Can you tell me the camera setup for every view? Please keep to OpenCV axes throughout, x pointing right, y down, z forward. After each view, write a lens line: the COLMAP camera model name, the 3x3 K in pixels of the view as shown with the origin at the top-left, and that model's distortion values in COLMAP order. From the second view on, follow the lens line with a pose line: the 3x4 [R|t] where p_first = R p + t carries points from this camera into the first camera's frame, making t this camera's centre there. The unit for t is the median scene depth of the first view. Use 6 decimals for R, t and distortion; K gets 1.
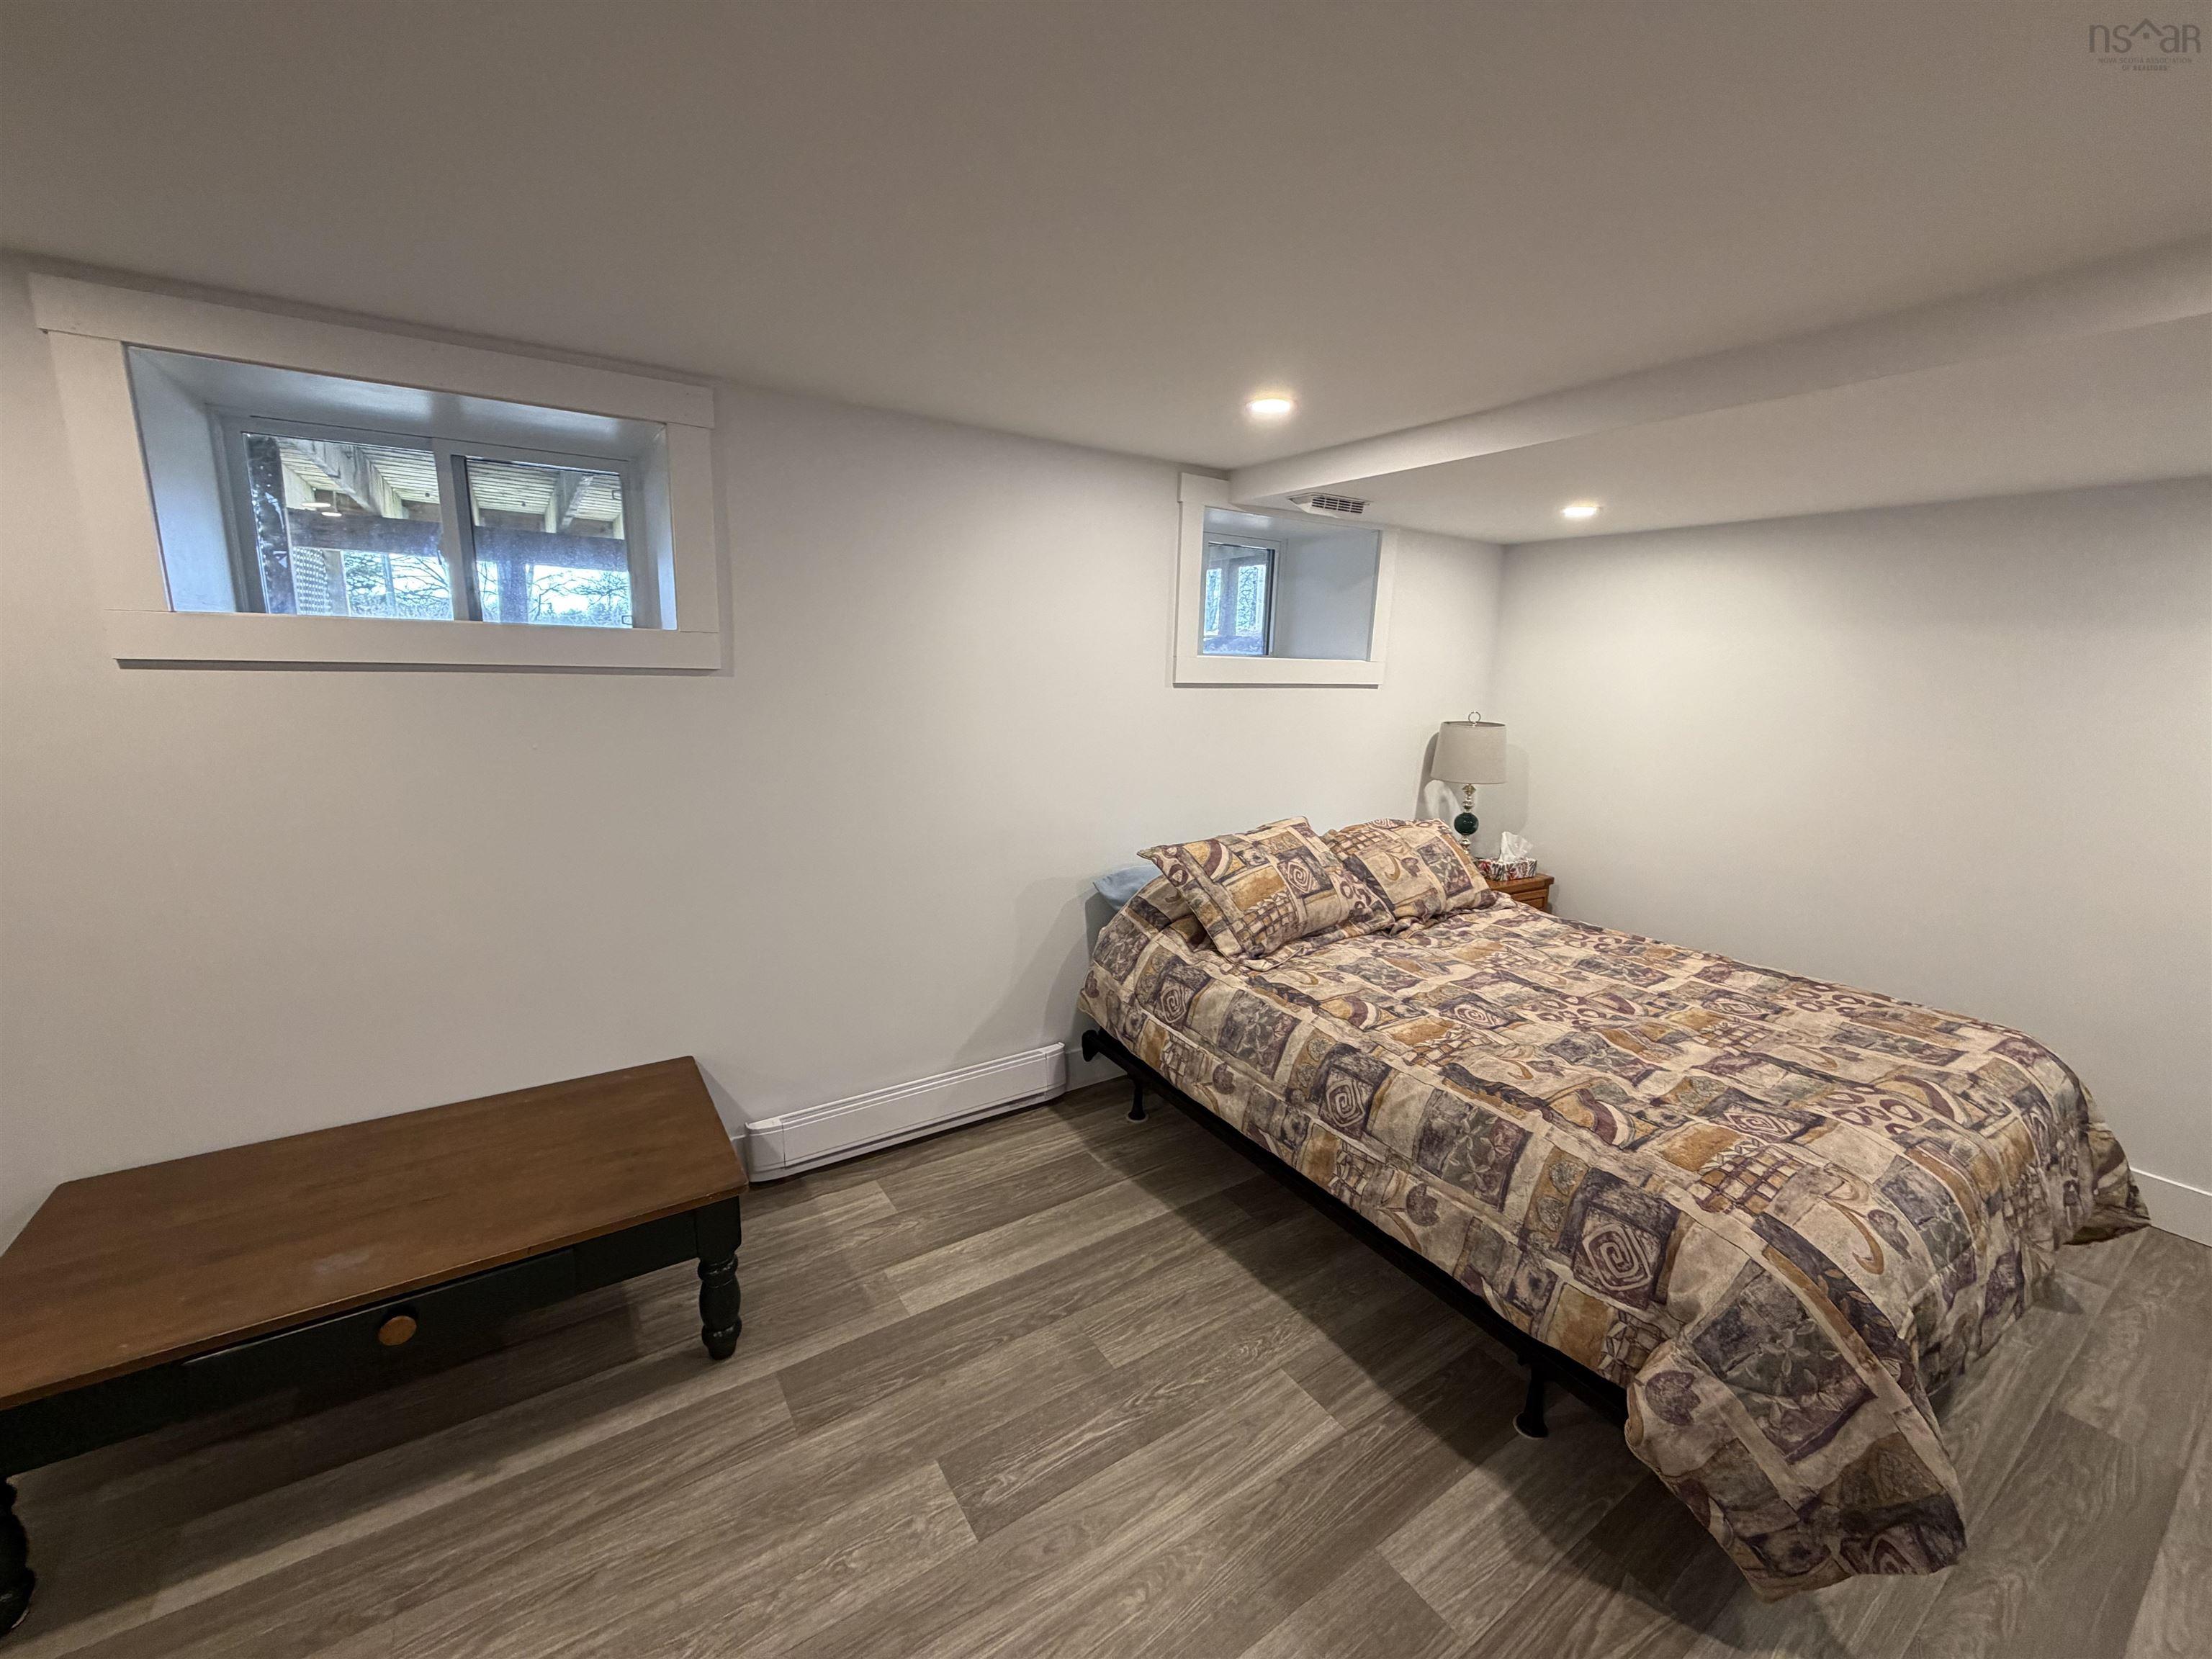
lens RADIAL K [[881.4, 0, 1100.6], [0, 881.4, 826.0], [0, 0, 1]] dist [0.000341, -0.000200]
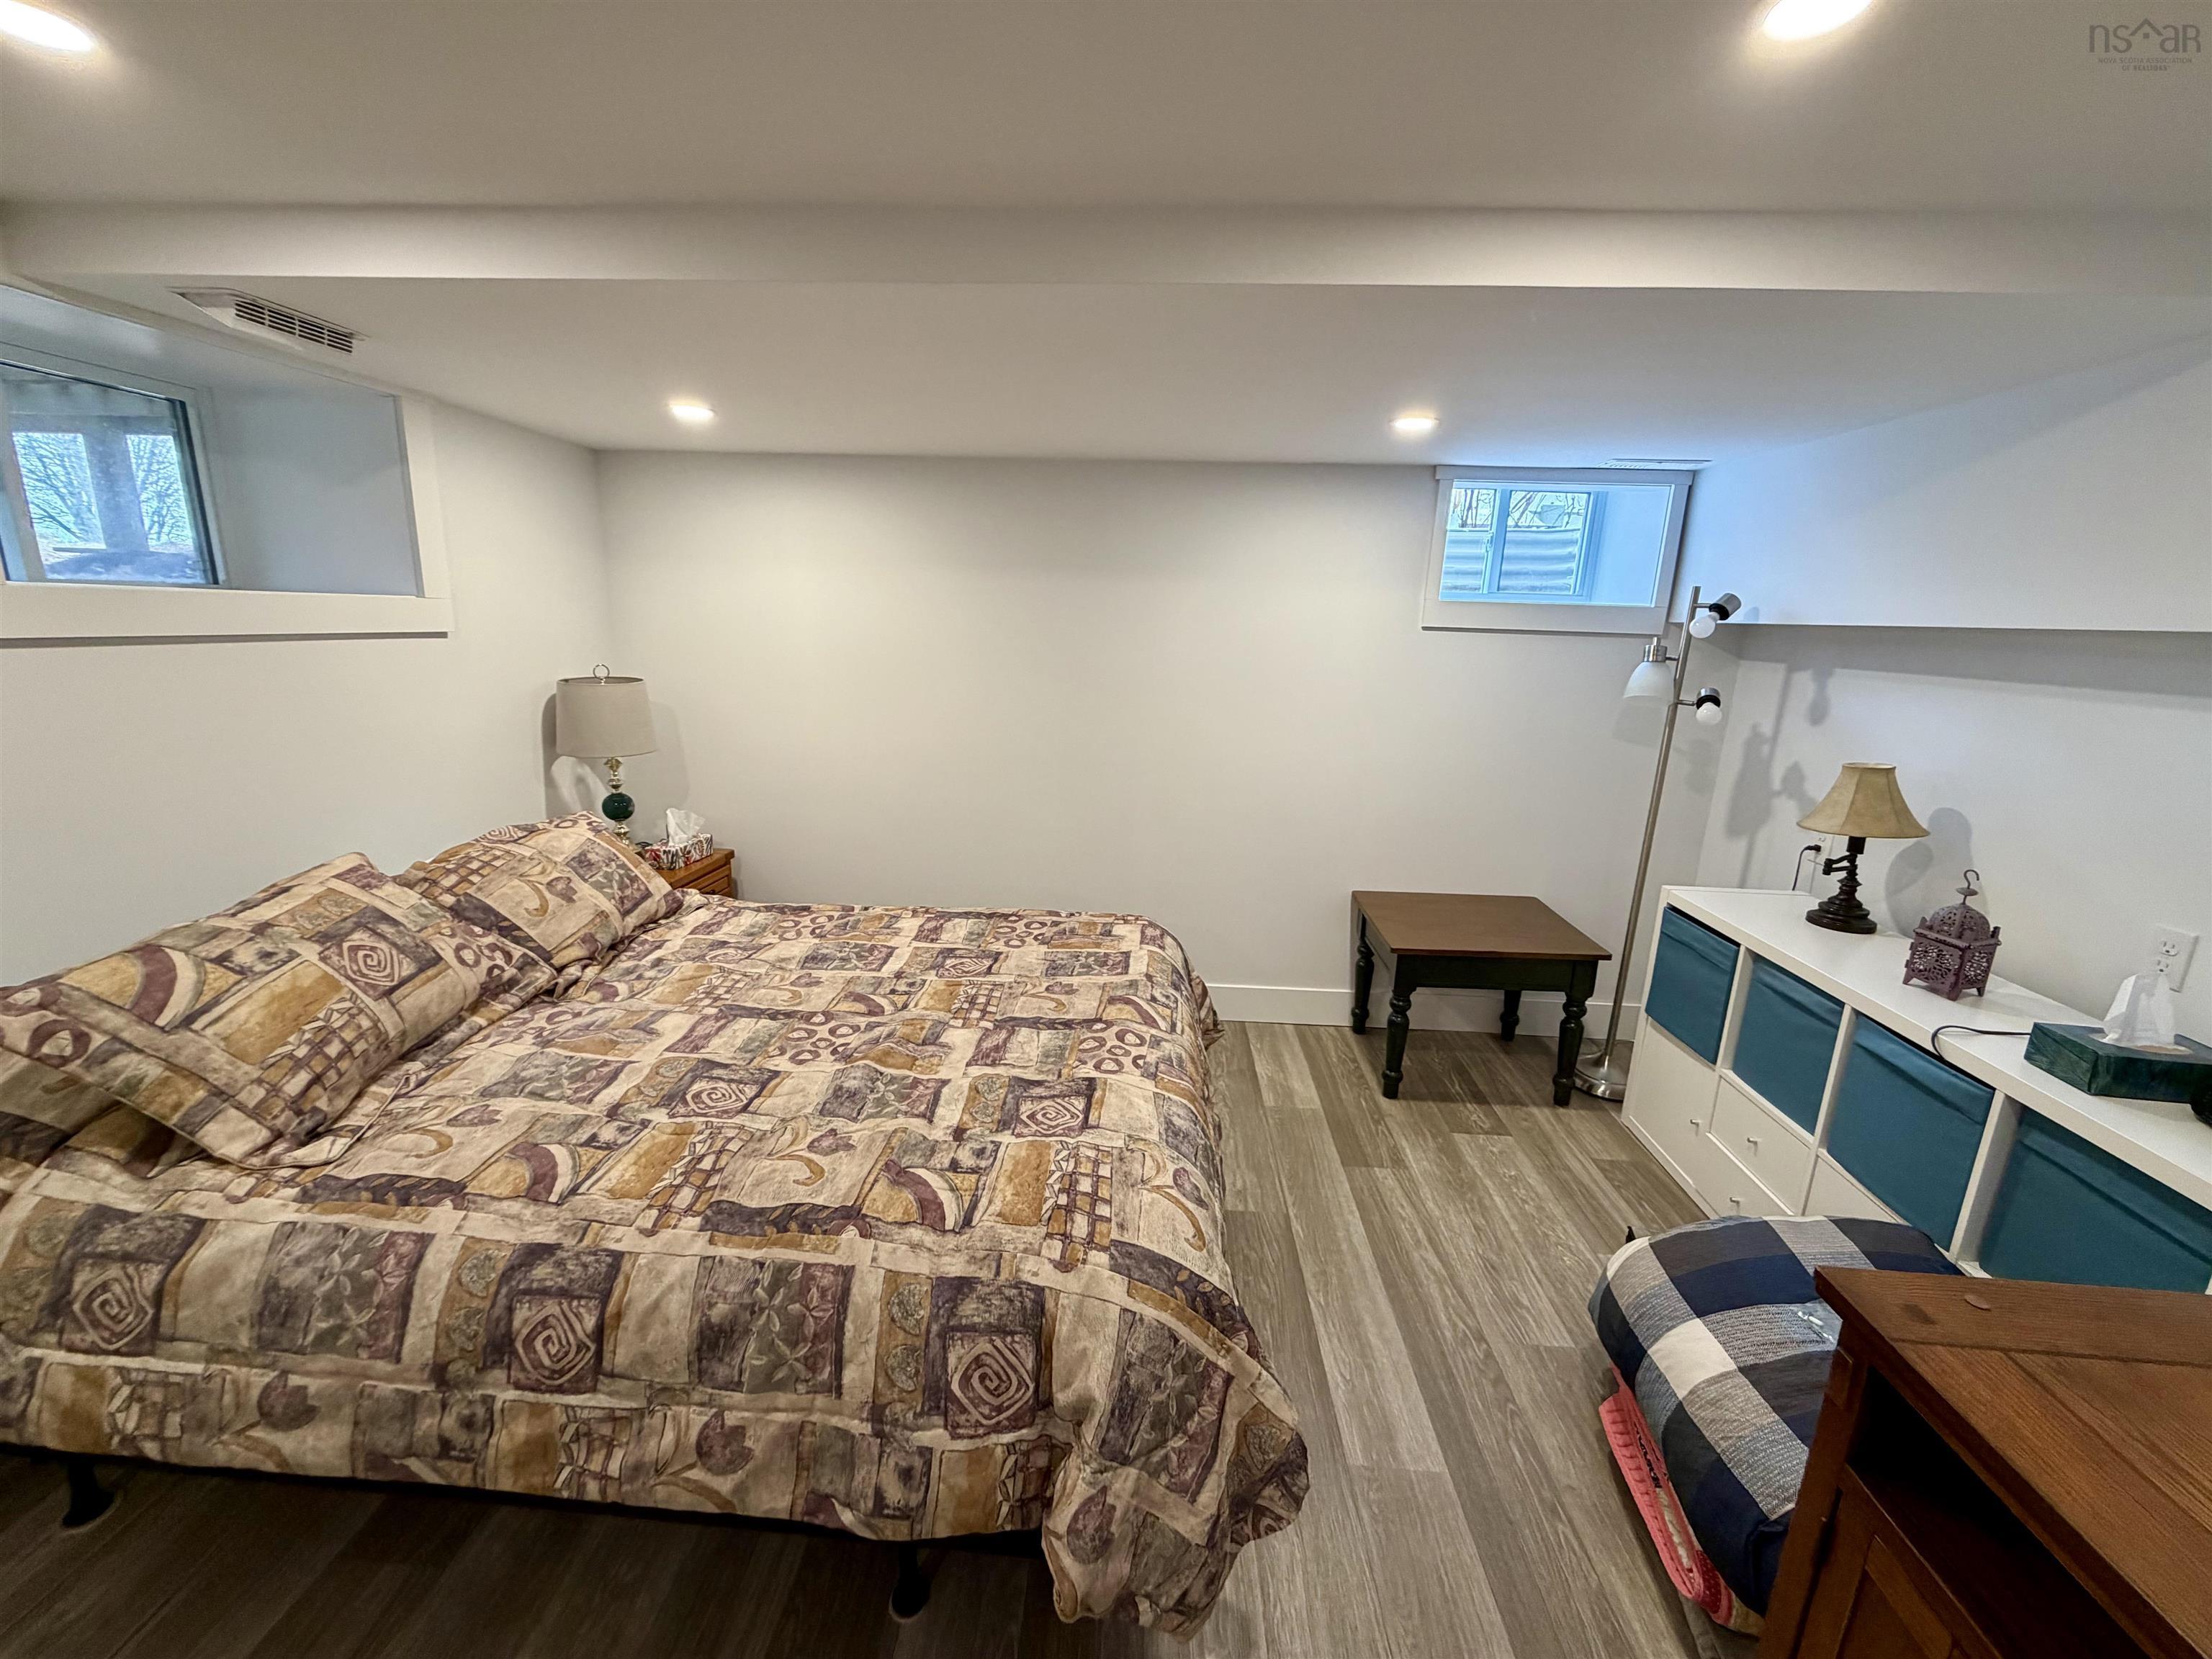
lens RADIAL K [[881.4, 0, 1100.6], [0, 881.4, 826.0], [0, 0, 1]] dist [0.000341, -0.000200]
pose [[0.595665, -0.189986, 0.780441, 0.086679], [0.135892, 0.981455, 0.135201, -0.057416], [-0.791654, 0.025522, 0.610436, 0.293677]]
